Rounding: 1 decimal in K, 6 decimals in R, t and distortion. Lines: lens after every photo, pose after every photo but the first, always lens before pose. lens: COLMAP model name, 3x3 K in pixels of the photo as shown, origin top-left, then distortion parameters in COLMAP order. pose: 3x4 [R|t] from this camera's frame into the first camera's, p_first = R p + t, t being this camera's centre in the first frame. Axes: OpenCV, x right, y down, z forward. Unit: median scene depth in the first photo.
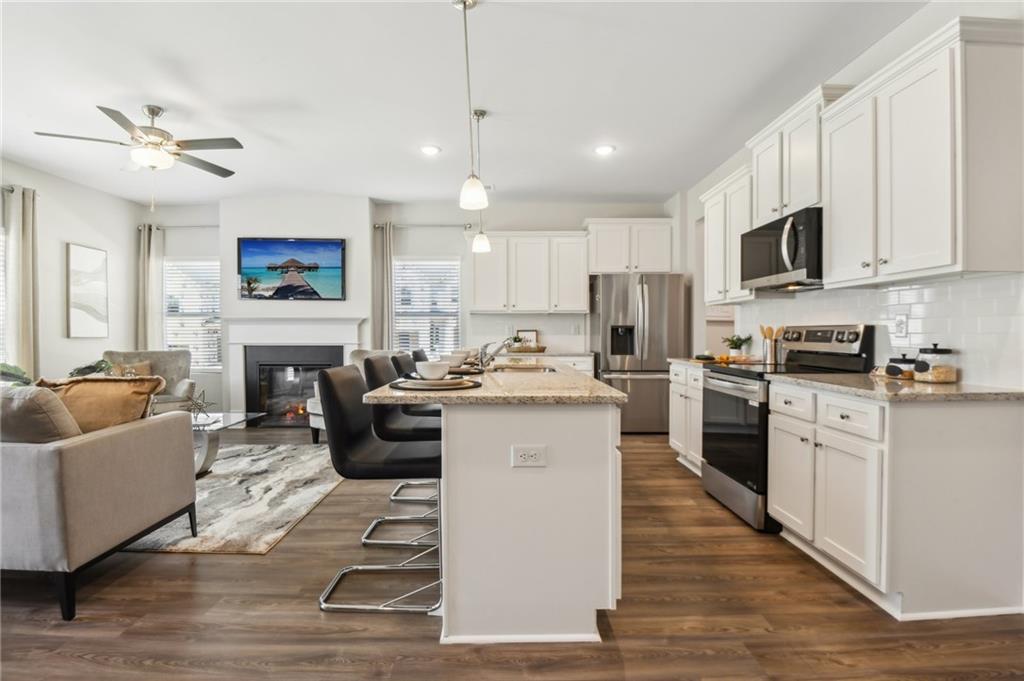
lens RADIAL K [[484.1, 0, 509.2], [0, 484.1, 346.2], [0, 0, 1]] dist [-0.022926, -0.010474]
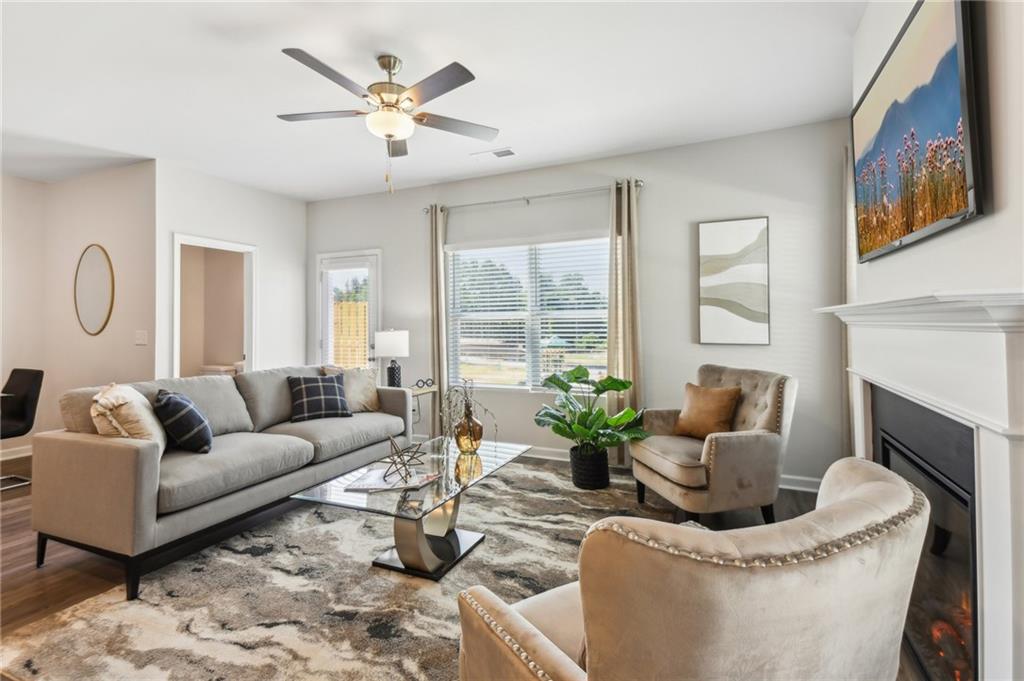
lens RADIAL K [[477.4, 0, 514.6], [0, 477.4, 315.0], [0, 0, 1]] dist [0.000702, -0.000227]
pose [[-0.401155, -0.013864, -0.915905, -0.131327], [-0.013517, 0.999866, -0.009215, -0.088529], [0.915911, 0.008683, -0.401289, 1.676674]]
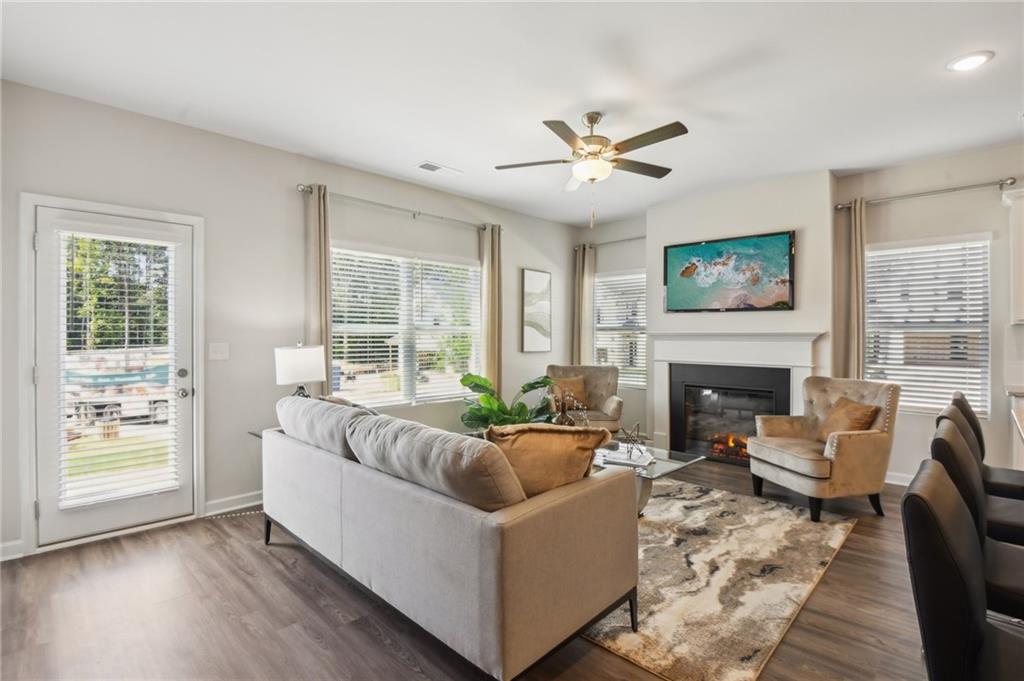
lens RADIAL K [[489.2, 0, 512.0], [0, 489.2, 340.5], [0, 0, 1]] dist [-0.025545, -0.000840]
pose [[0.710816, 0.005414, -0.703357, -0.213928], [-0.019132, 0.999749, -0.011639, -0.053813], [0.703118, 0.021729, 0.710741, 0.243785]]
